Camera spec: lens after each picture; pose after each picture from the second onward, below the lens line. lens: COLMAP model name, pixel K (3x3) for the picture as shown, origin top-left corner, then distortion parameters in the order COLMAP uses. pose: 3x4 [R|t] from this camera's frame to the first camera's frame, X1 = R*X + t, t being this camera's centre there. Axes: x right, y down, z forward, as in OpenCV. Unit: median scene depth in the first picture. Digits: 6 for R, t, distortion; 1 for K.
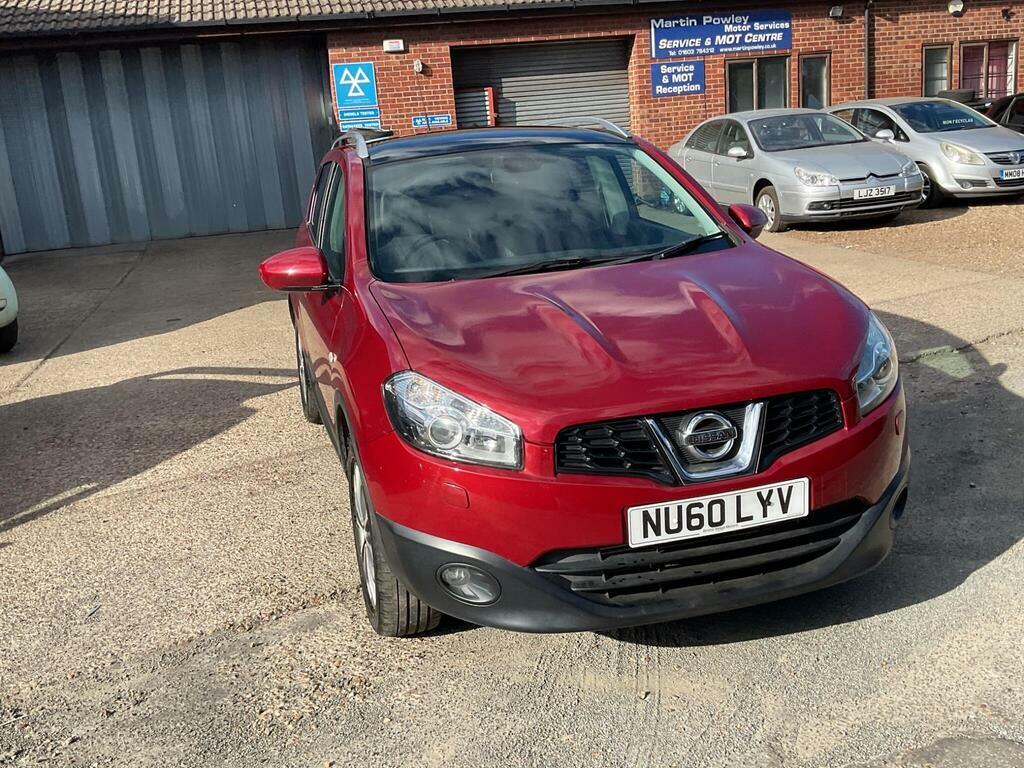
lens RADIAL K [[1015.0, 0, 509.6], [0, 1015.0, 389.0], [0, 0, 1]] dist [0.133370, -0.286930]
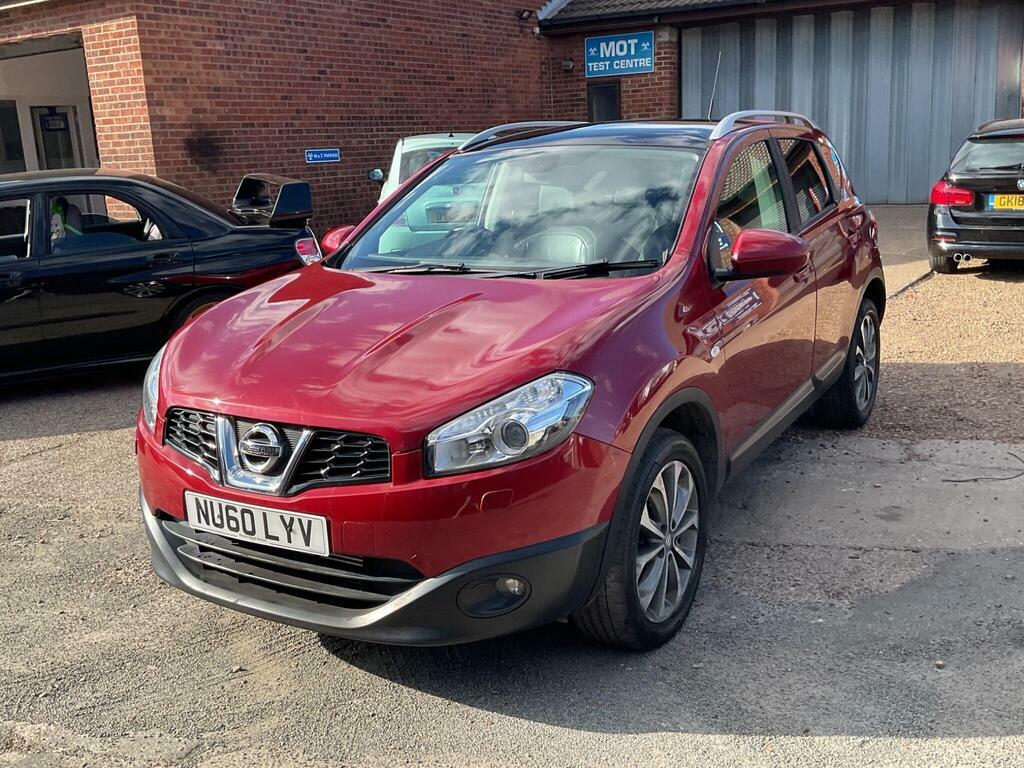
lens RADIAL K [[1015.7, 0, 508.4], [0, 1015.7, 385.1], [0, 0, 1]] dist [0.144699, -0.313576]
pose [[0.688179, 0.215177, -0.692899, 0.248649], [-0.187586, 0.975307, 0.116569, -0.042694], [0.700872, 0.049758, 0.711549, 0.101515]]
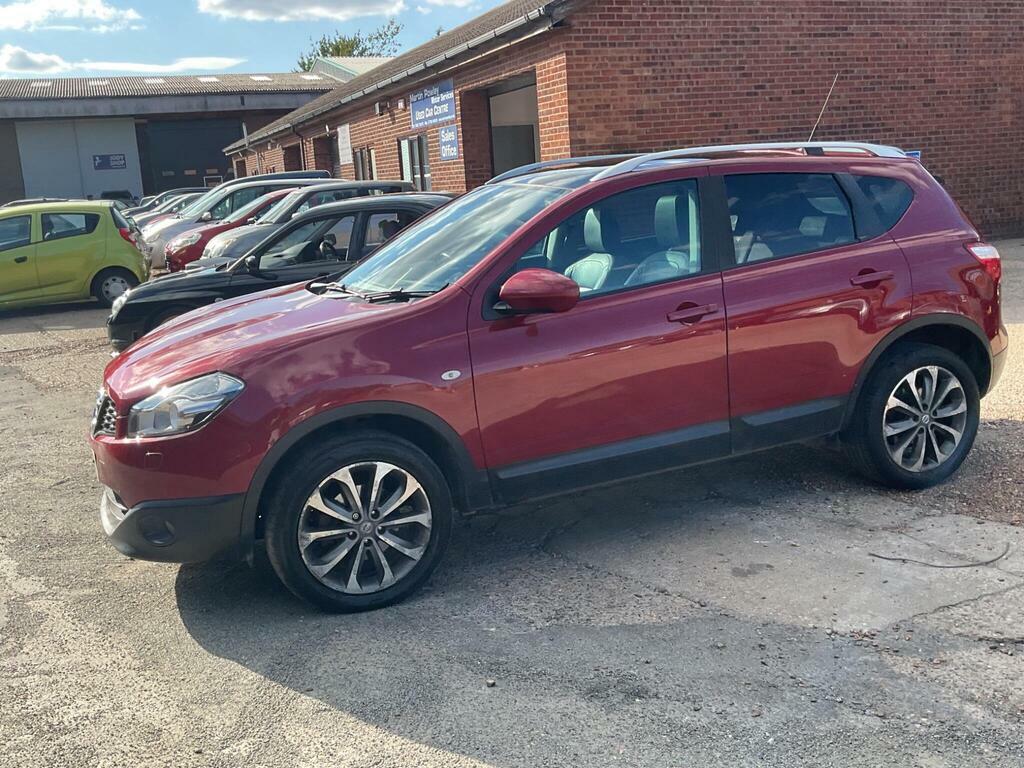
lens RADIAL K [[1017.5, 0, 512.0], [0, 1017.5, 384.0], [0, 0, 1]] dist [0.128309, -0.282199]
pose [[0.134628, 0.264799, -0.954860, 0.397870], [-0.194003, 0.952027, 0.236660, -0.105678], [0.971719, 0.153385, 0.179542, 0.303833]]
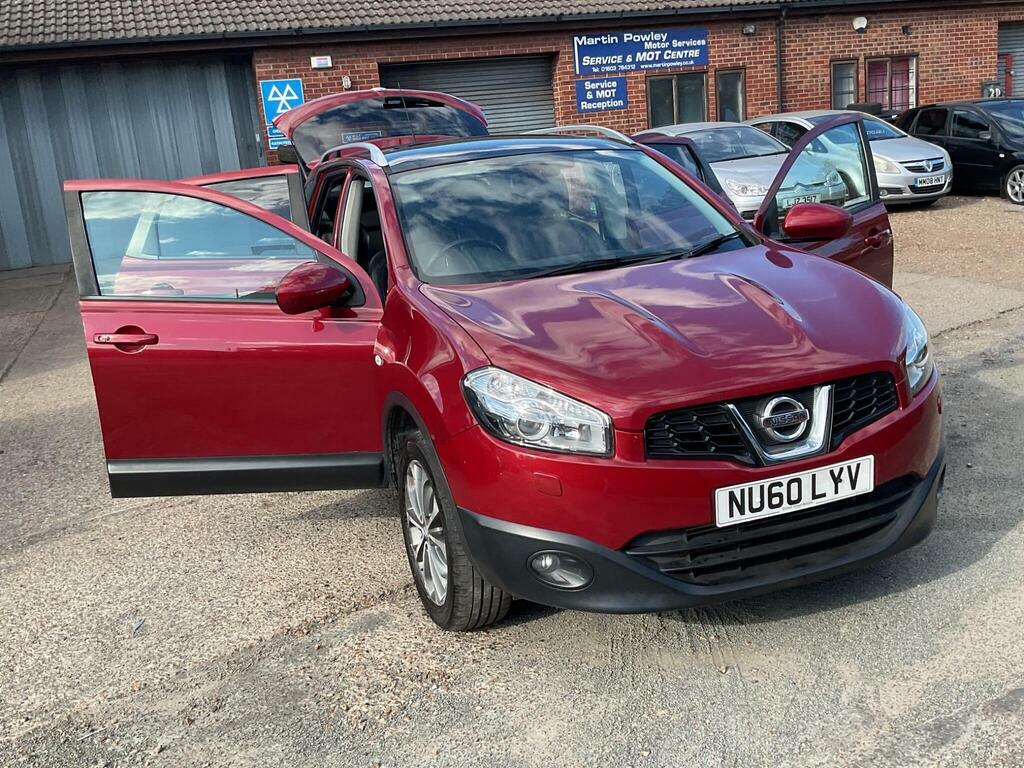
lens RADIAL K [[1015.0, 0, 509.6], [0, 1015.0, 389.0], [0, 0, 1]] dist [0.133370, -0.286930]
pose [[0.995215, -0.032139, 0.092267, -0.042662], [0.033651, 0.999323, -0.014874, 0.005053], [-0.091727, 0.017907, 0.995623, -0.006549]]
